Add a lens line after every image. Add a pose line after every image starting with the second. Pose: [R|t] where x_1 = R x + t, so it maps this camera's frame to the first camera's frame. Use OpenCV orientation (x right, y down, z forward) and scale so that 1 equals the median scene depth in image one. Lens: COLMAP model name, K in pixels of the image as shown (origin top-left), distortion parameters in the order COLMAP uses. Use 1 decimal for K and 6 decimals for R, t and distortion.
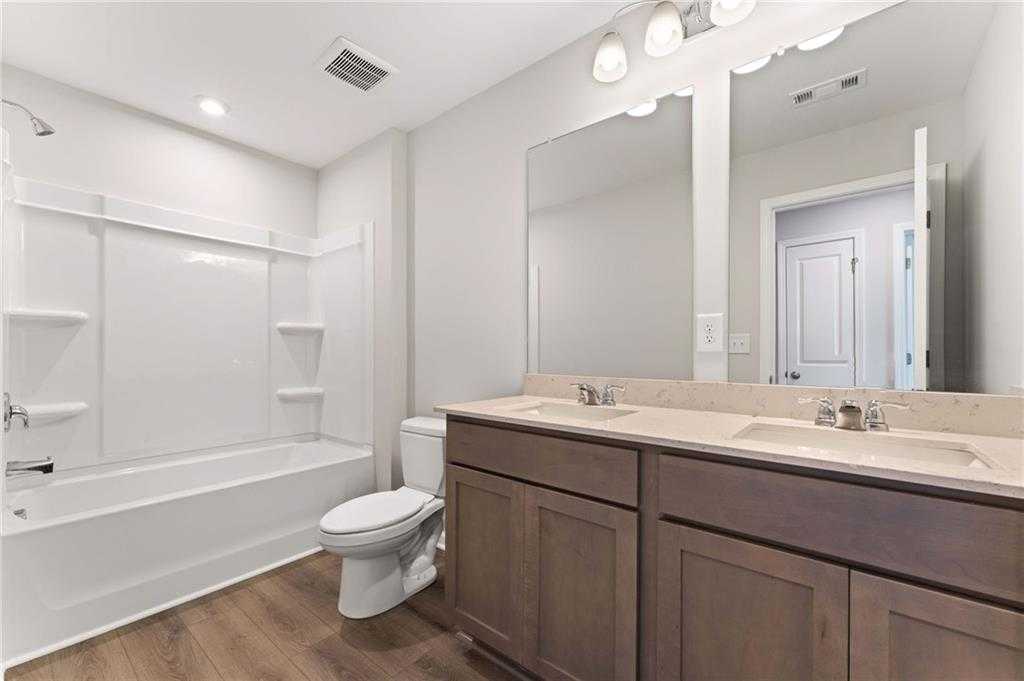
lens RADIAL K [[371.0, 0, 511.8], [0, 371.0, 344.9], [0, 0, 1]] dist [0.149020, 0.000083]
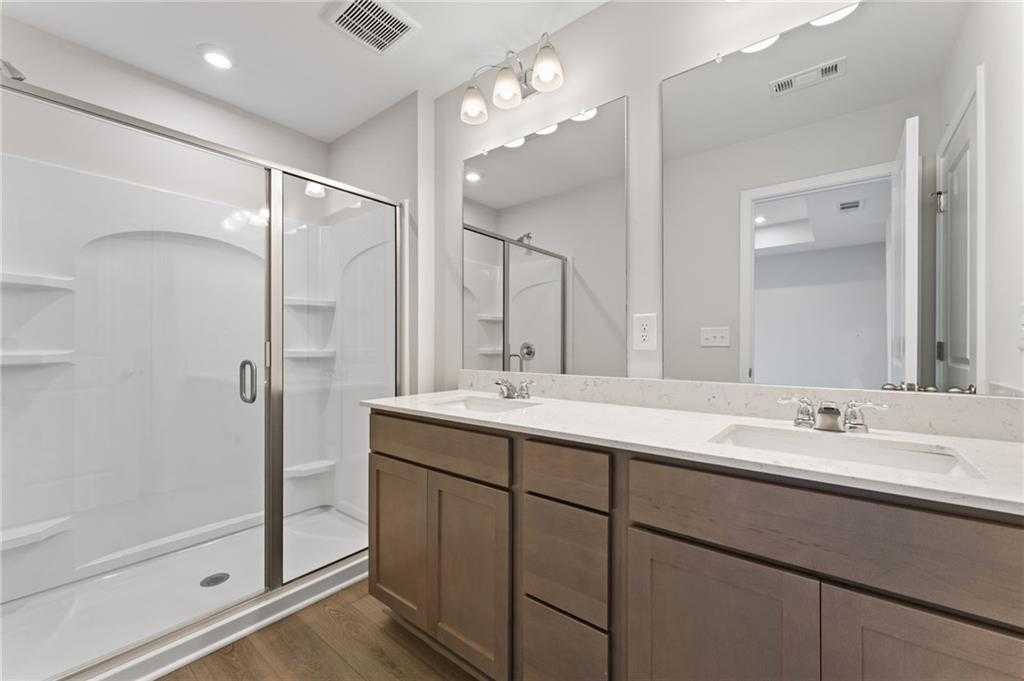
lens RADIAL K [[416.8, 0, 512.0], [0, 416.8, 340.5], [0, 0, 1]] dist [0.164450, -0.000050]
pose [[0.999270, -0.004306, -0.037962, 0.127594], [0.003852, 0.999920, -0.012011, 0.003490], [0.038010, 0.011856, 0.999207, -0.096798]]
